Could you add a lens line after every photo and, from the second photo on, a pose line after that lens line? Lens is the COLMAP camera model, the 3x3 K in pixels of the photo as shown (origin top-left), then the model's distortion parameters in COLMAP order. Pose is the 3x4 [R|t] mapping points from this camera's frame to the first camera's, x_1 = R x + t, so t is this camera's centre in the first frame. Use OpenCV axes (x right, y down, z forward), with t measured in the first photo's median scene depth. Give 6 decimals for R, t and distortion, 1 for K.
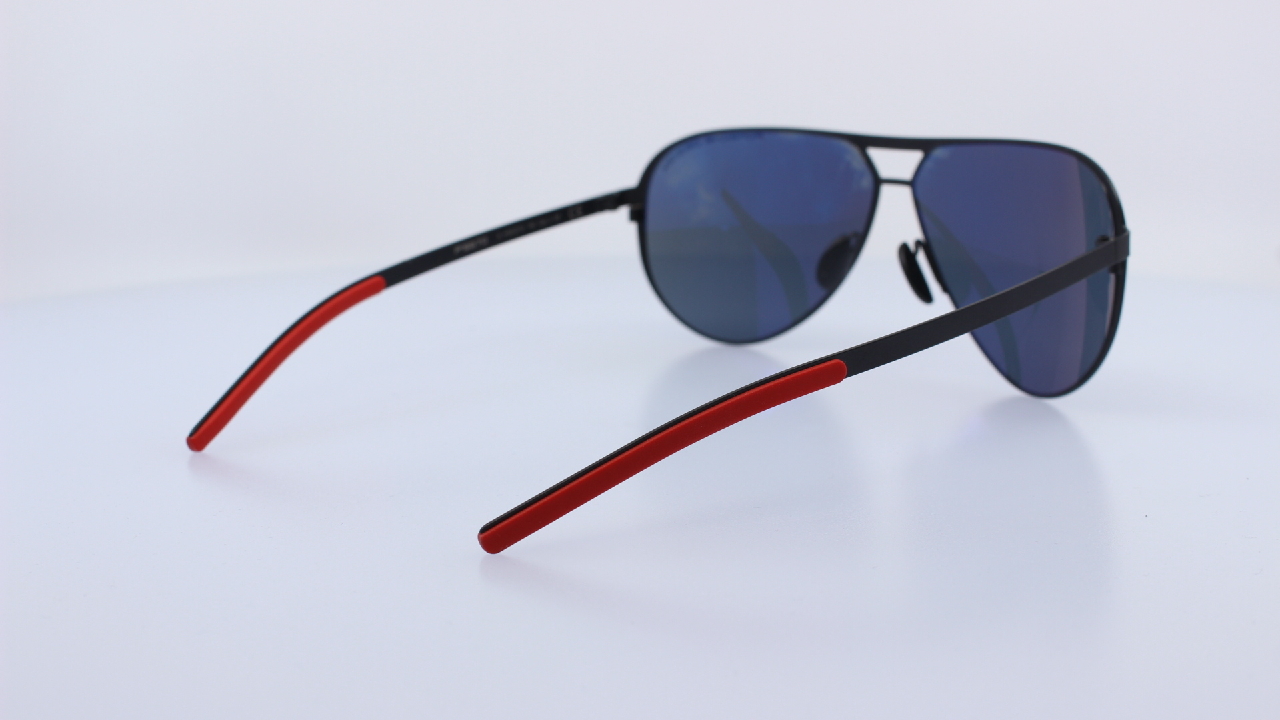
lens RADIAL K [[1683.2, 0, 640.6], [0, 1683.2, 365.5], [0, 0, 1]] dist [-0.108832, 0.000000]
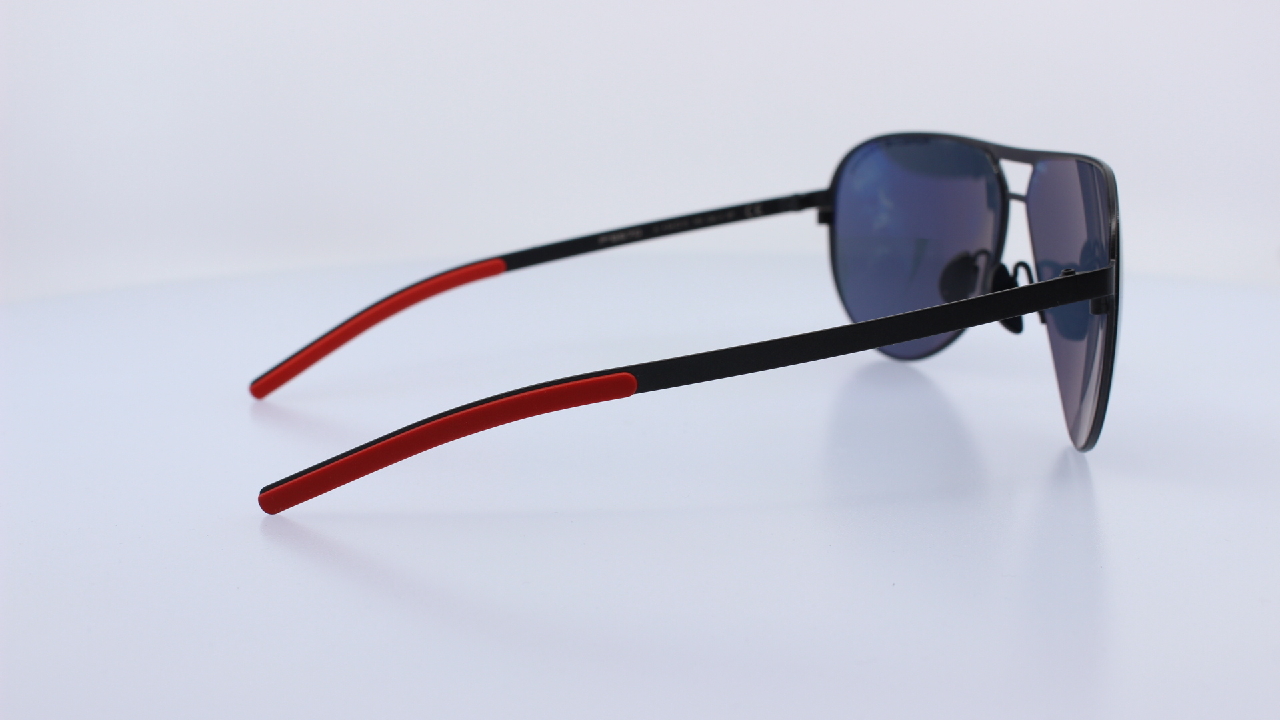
lens RADIAL K [[1683.2, 0, 642.5], [0, 1683.2, 360.2], [0, 0, 1]] dist [-0.108832, 0.000000]
pose [[0.862356, 0.100341, -0.496260, 0.408207], [-0.096719, 0.994762, 0.033067, -0.029755], [0.496979, 0.019482, 0.867544, 0.104501]]
